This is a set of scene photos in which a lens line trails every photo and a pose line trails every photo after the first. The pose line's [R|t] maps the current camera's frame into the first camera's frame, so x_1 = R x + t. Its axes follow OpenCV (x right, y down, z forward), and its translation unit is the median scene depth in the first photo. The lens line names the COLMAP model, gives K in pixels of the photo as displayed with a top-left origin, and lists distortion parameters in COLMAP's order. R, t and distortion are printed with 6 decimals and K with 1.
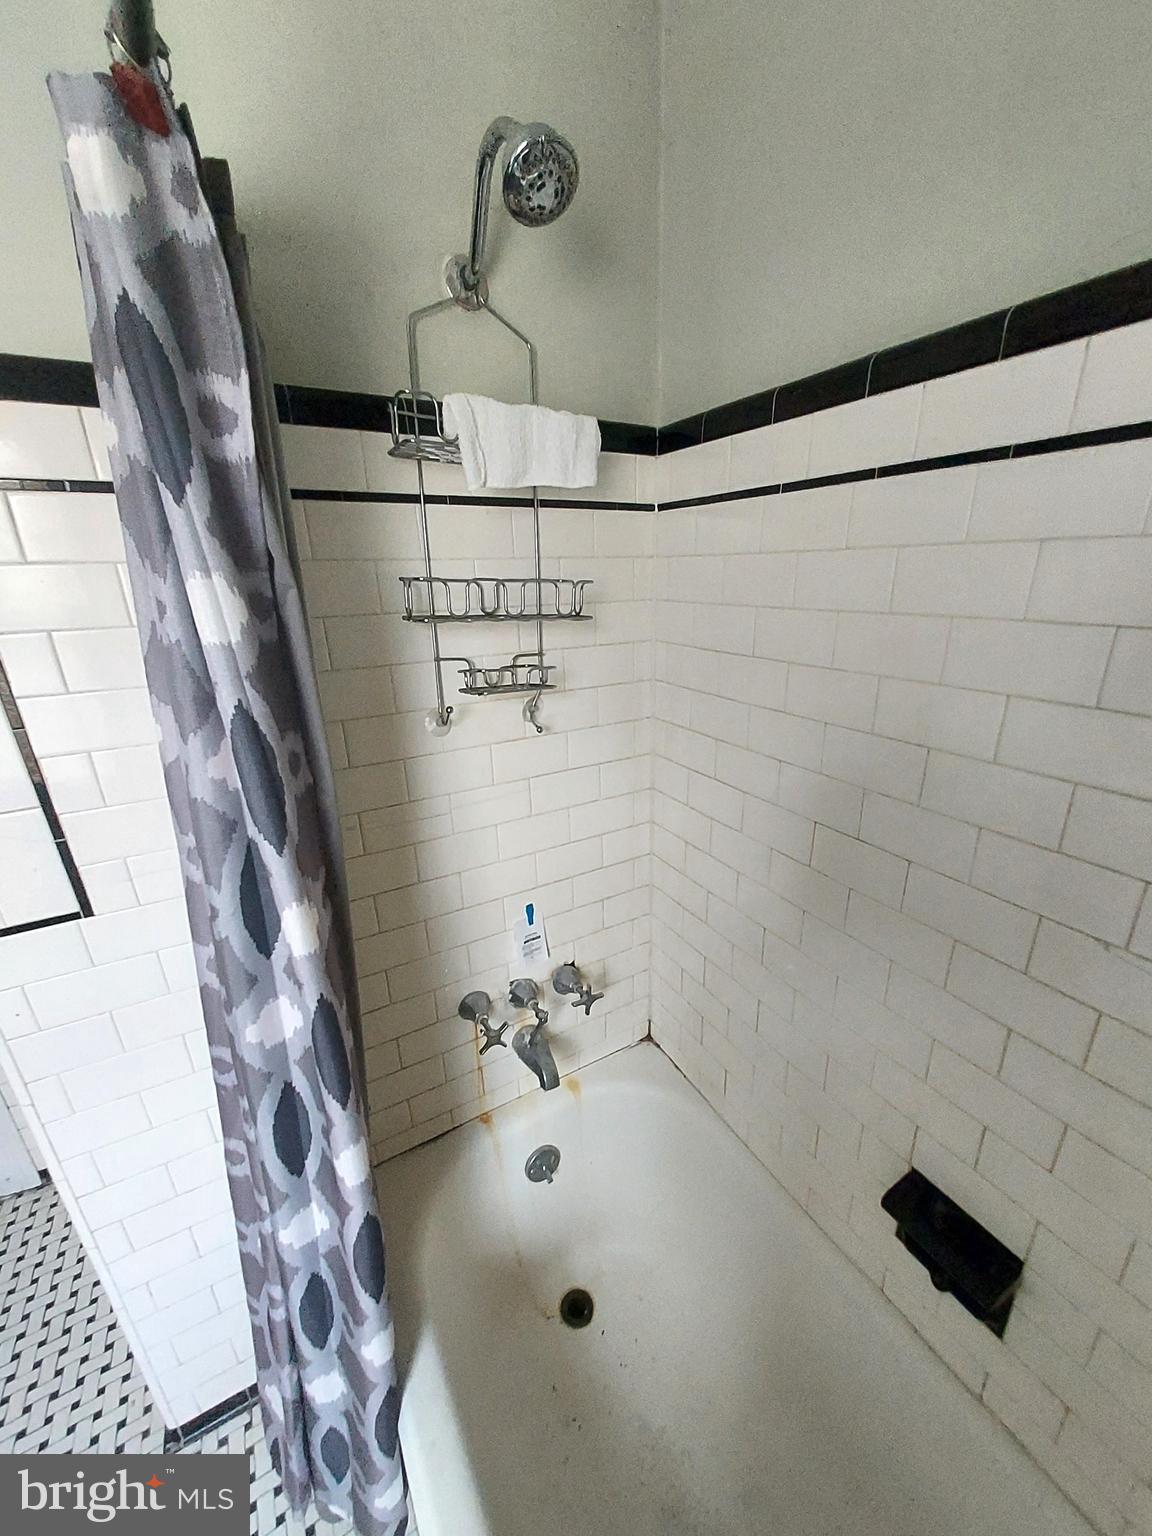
lens RADIAL K [[598.3, 0, 584.9], [0, 598.3, 780.8], [0, 0, 1]] dist [0.003515, 0.000988]
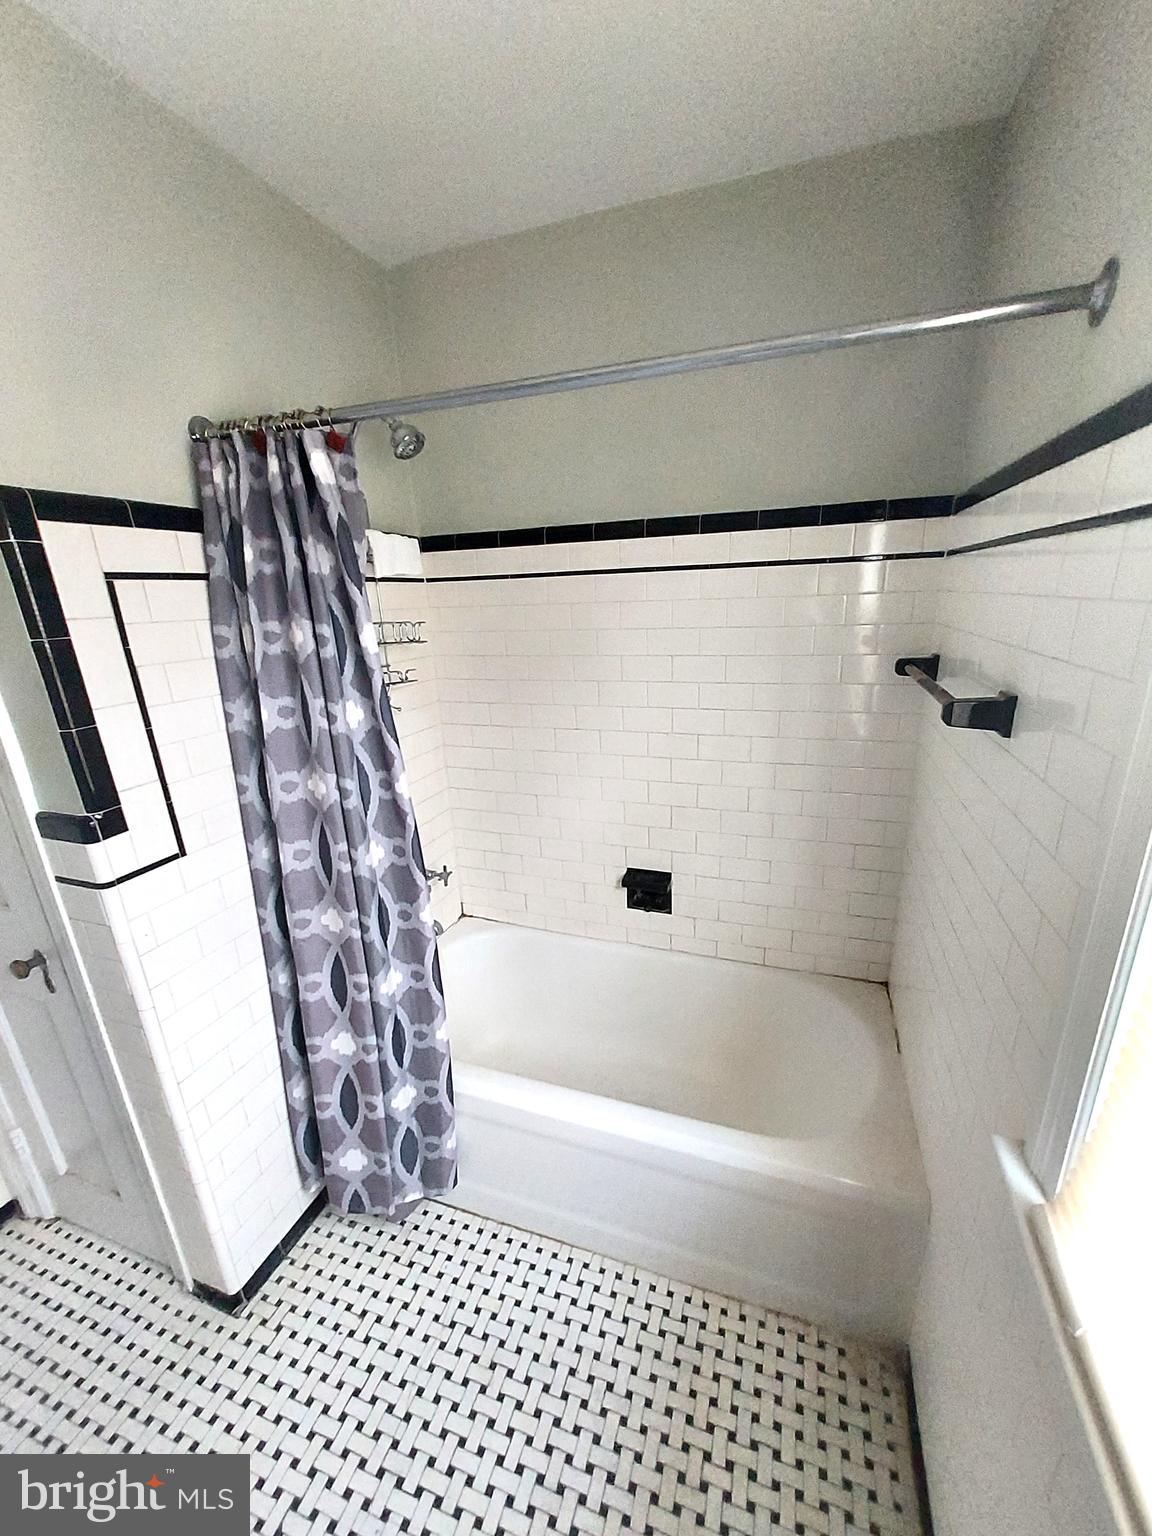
lens RADIAL K [[598.3, 0, 581.6], [0, 598.3, 775.9], [0, 0, 1]] dist [0.003515, 0.000988]
pose [[0.773519, -0.190986, 0.604312, -0.930385], [0.231803, 0.972704, 0.010704, 0.247156], [-0.589861, 0.131801, 0.796676, -0.778923]]
